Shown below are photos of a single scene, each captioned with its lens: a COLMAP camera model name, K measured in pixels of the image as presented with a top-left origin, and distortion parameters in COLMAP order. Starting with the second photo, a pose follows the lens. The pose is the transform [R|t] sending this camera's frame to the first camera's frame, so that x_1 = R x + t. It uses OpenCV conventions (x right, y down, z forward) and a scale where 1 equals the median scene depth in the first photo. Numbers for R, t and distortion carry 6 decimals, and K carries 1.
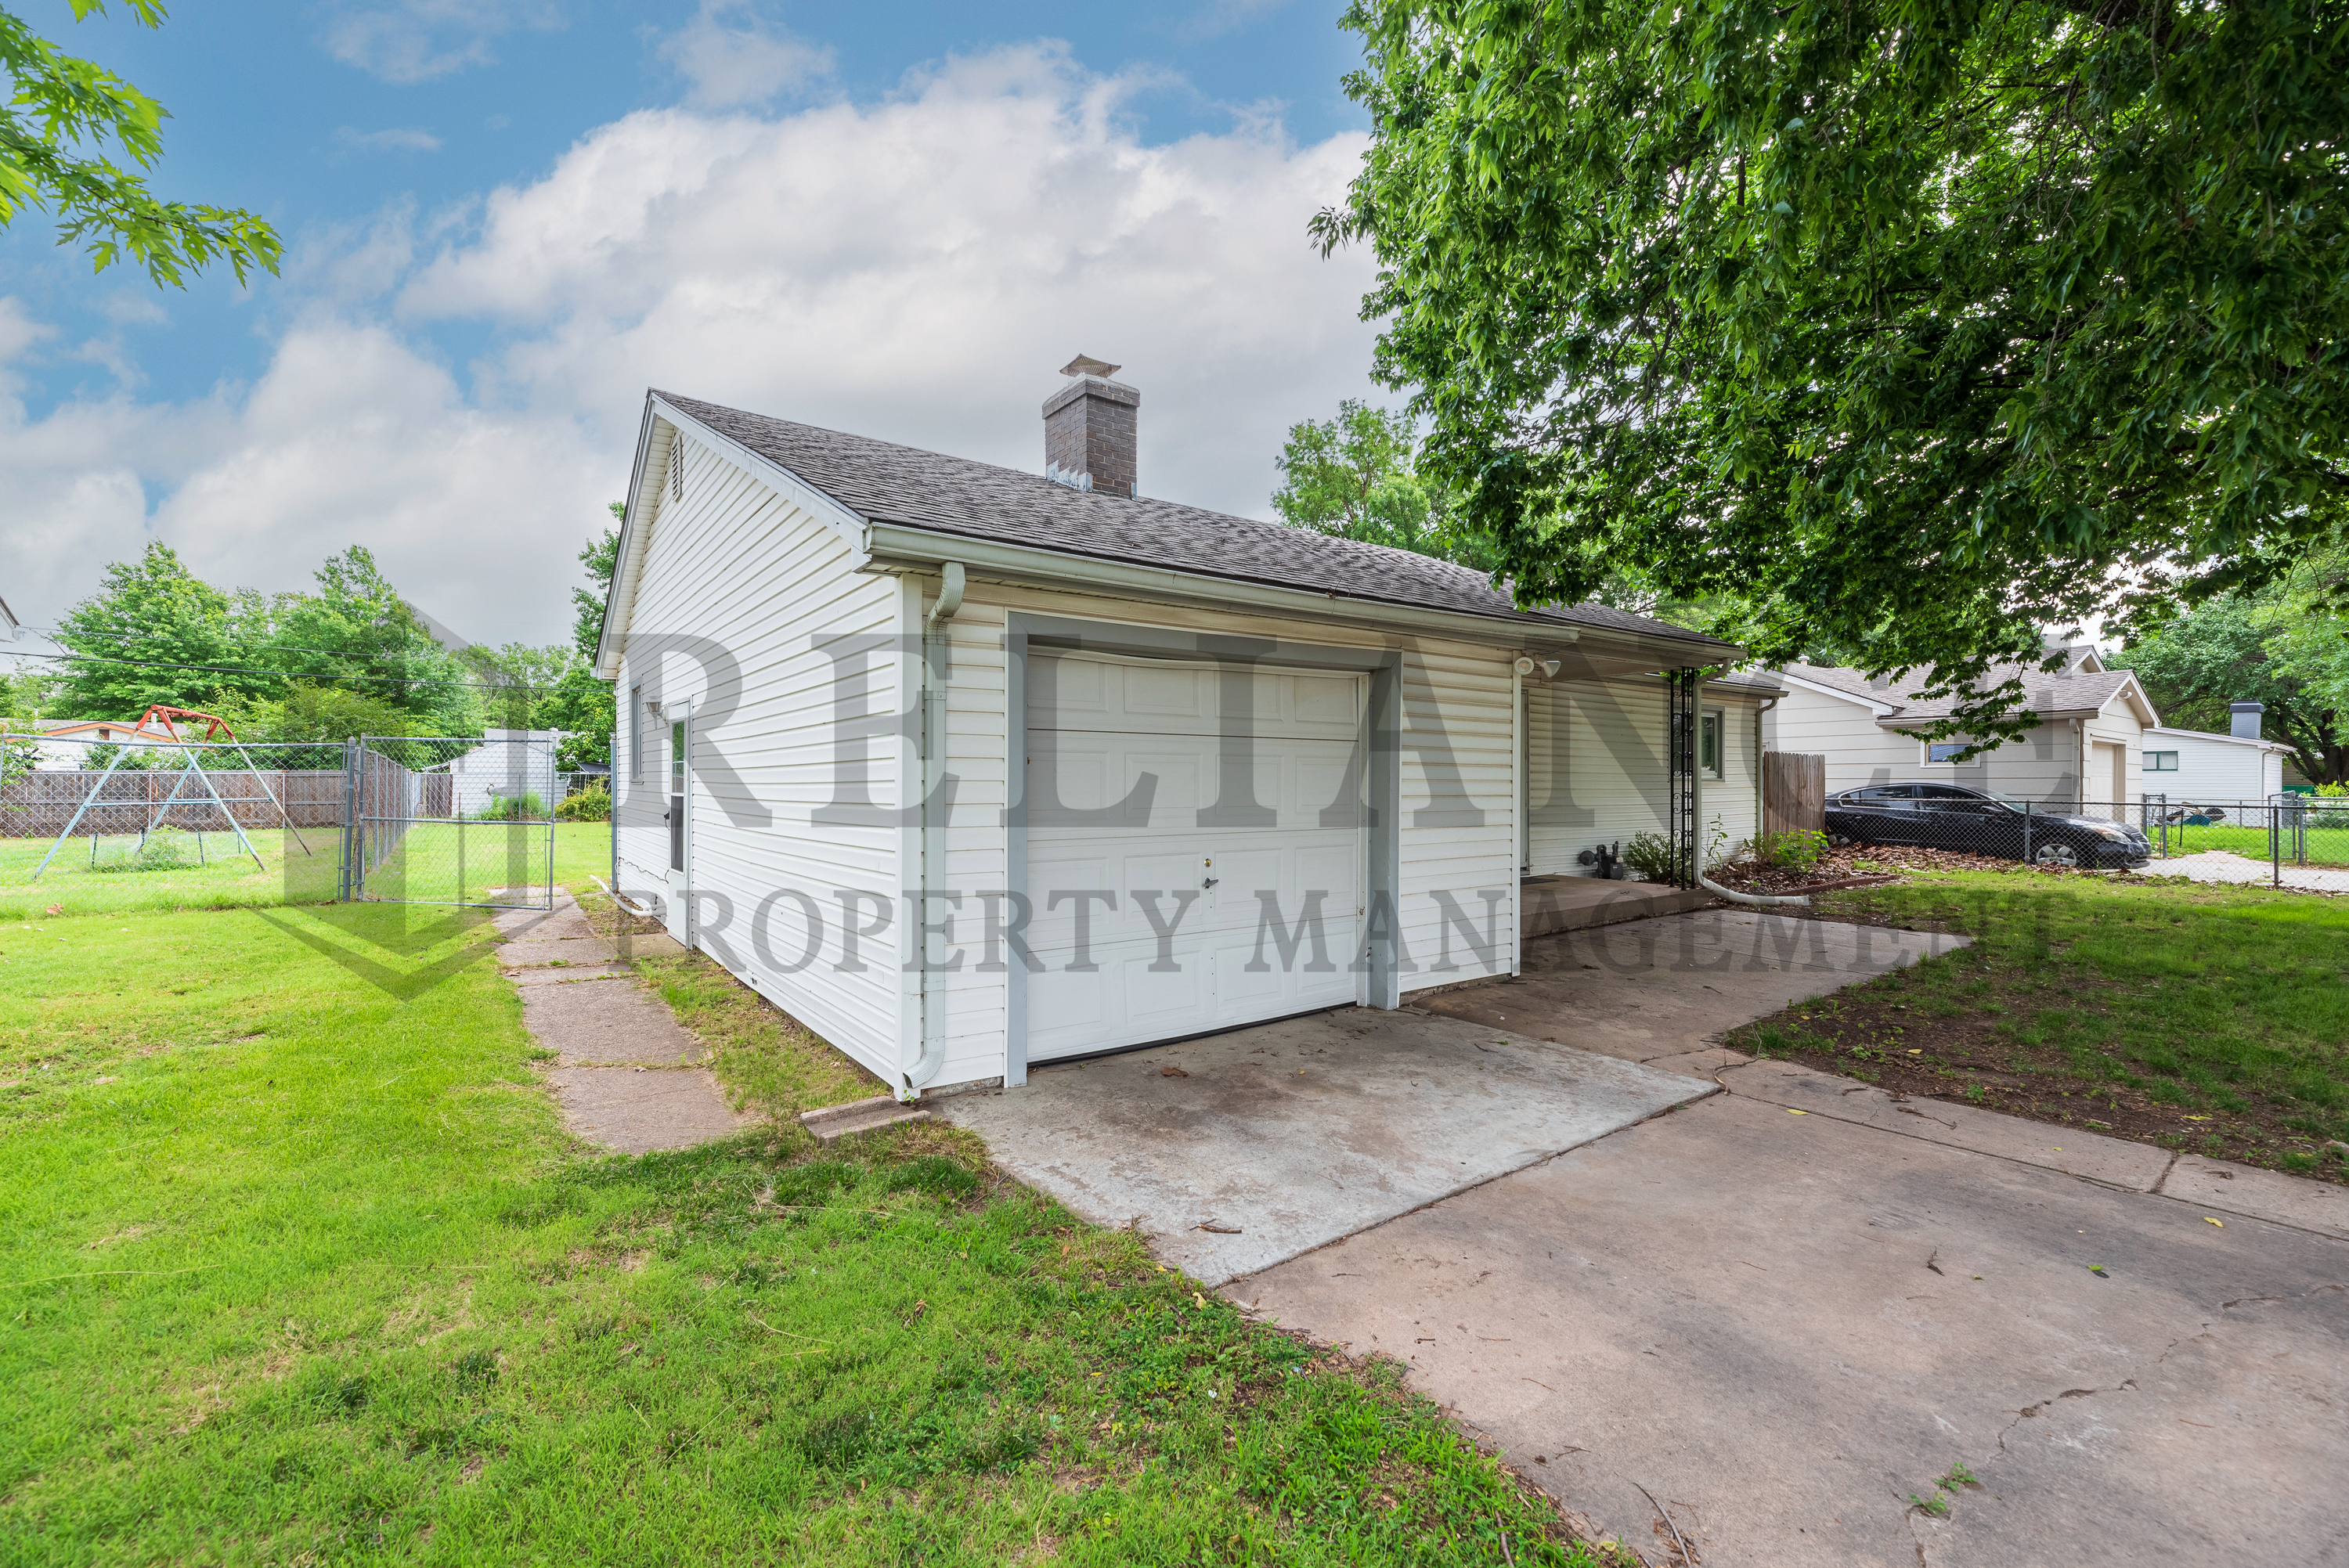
lens RADIAL K [[970.4, 0, 1174.5], [0, 970.4, 784.0], [0, 0, 1]] dist [0.000109, 0.000303]
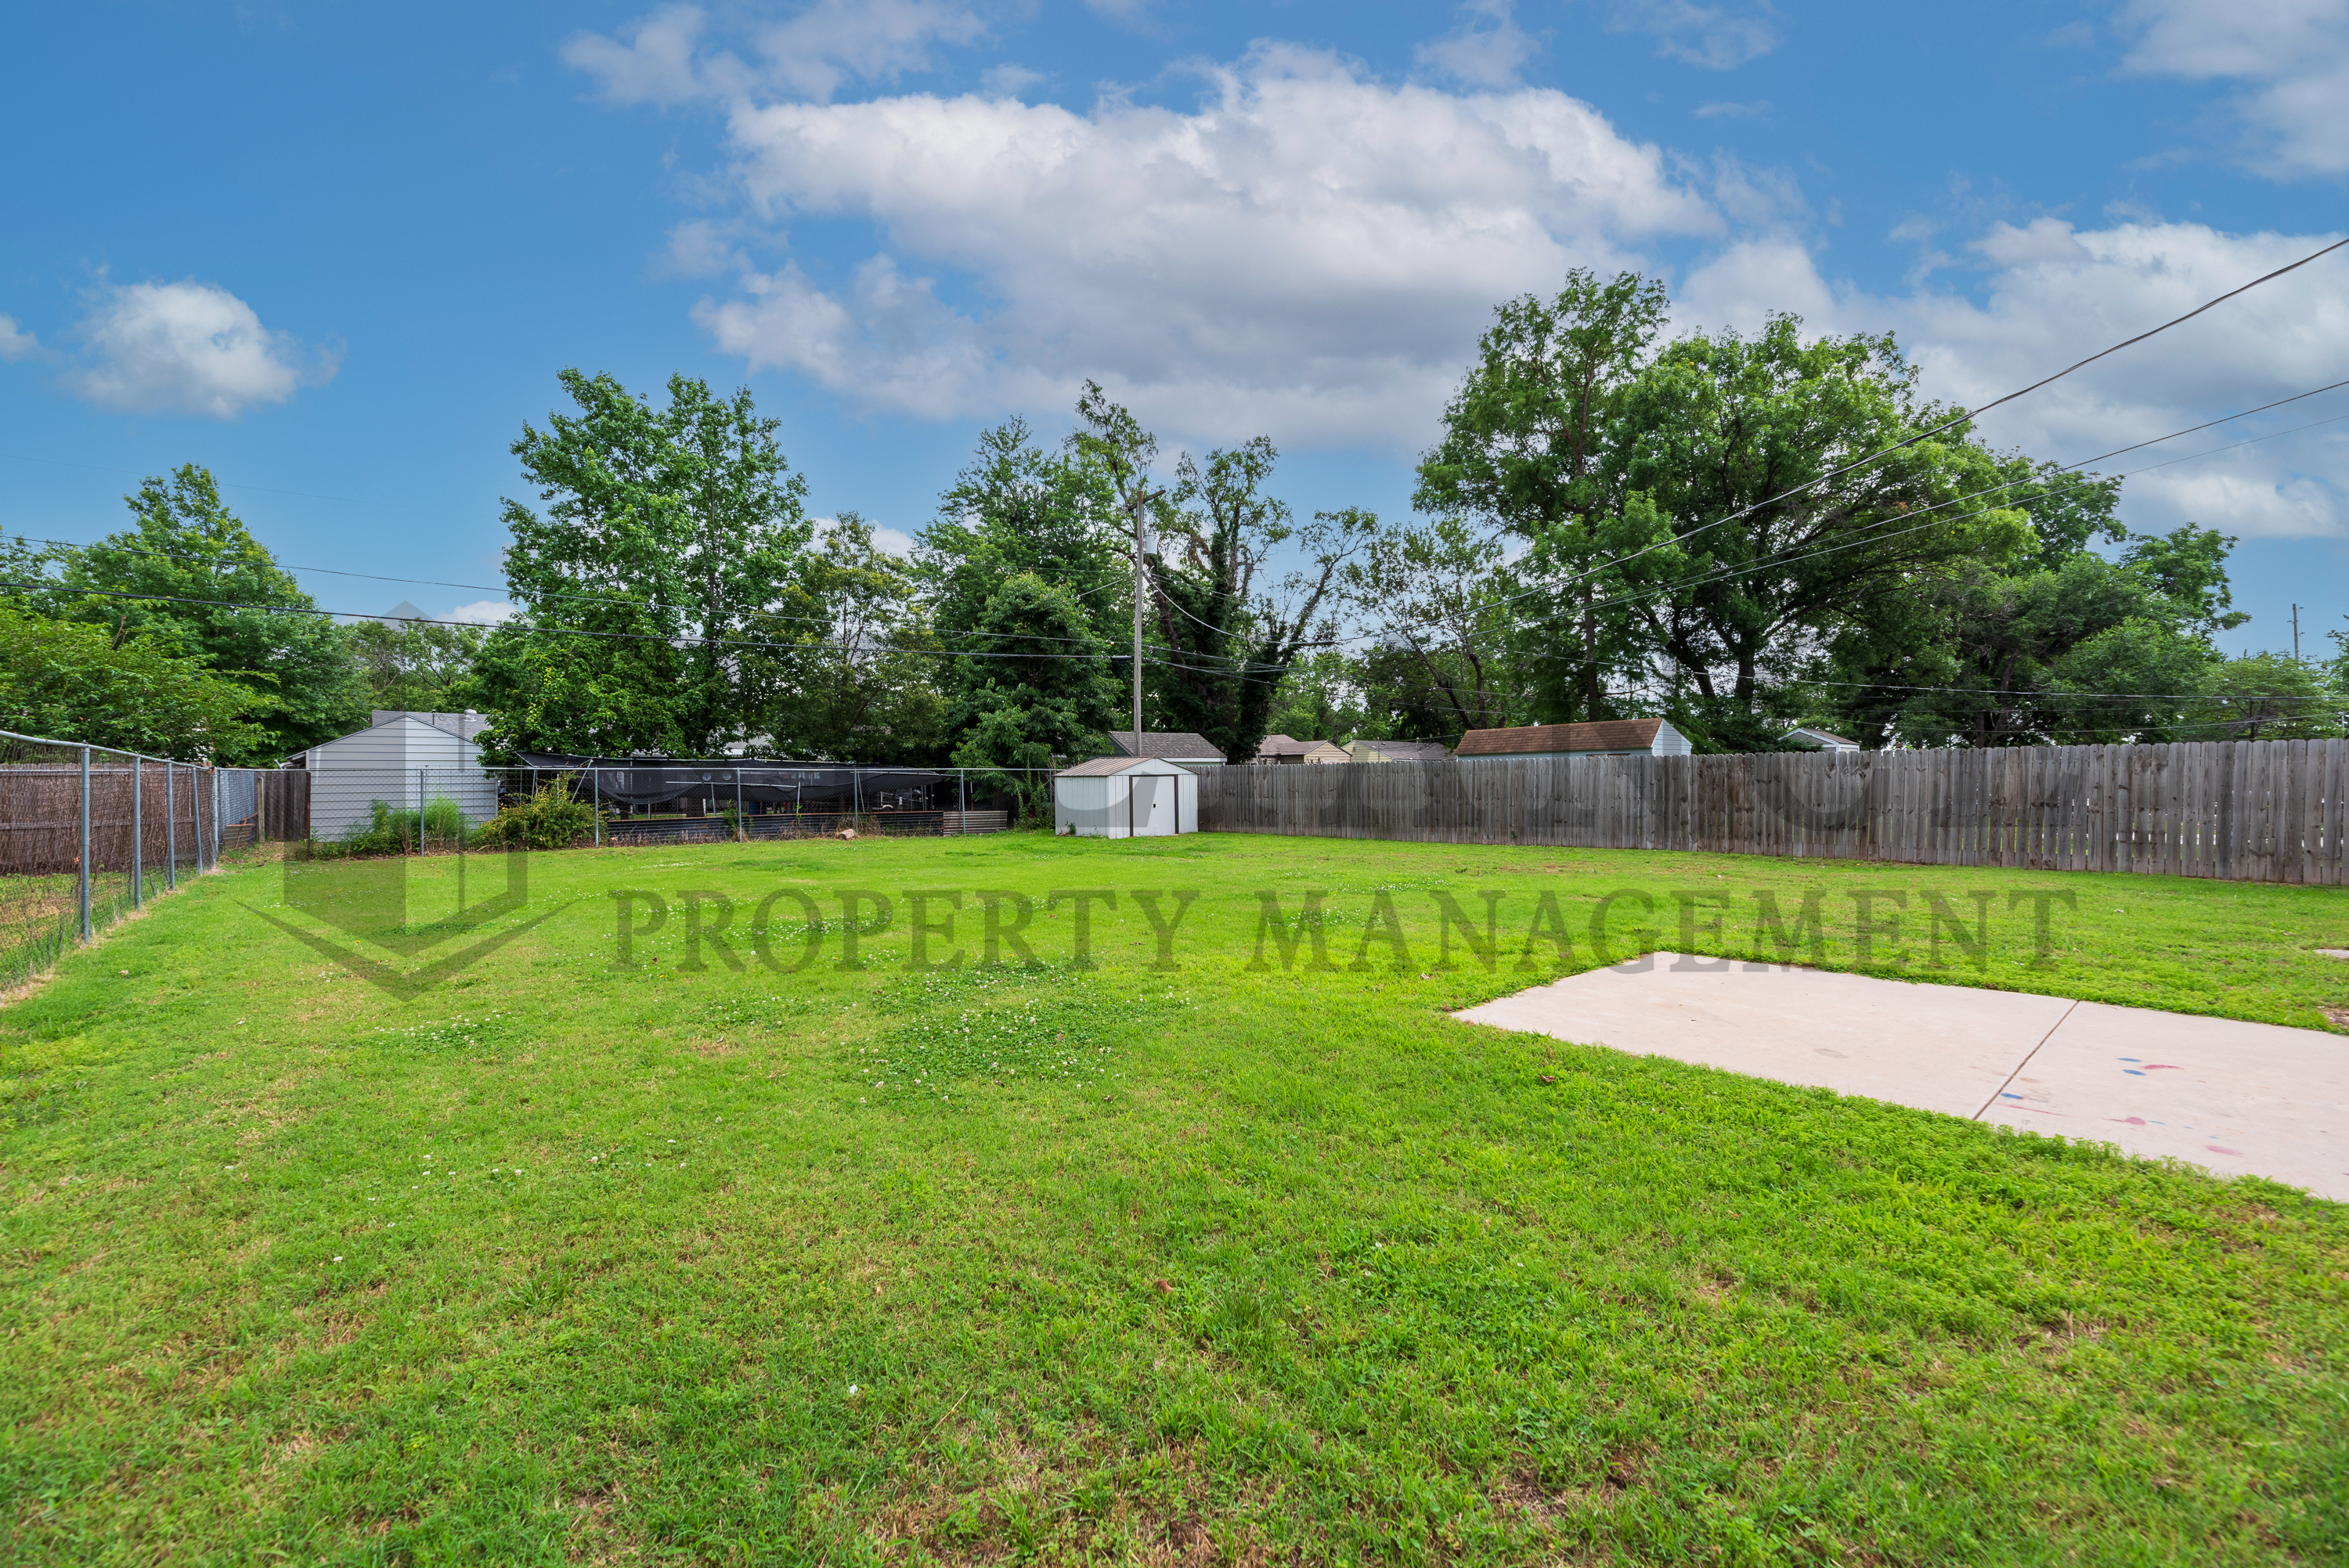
lens RADIAL K [[970.4, 0, 1174.5], [0, 970.4, 784.0], [0, 0, 1]] dist [0.000109, 0.000303]
pose [[0.997893, -0.009027, 0.064258, -0.148326], [0.008487, 0.999926, 0.008682, -0.001971], [-0.064331, -0.008118, 0.997896, 0.219888]]
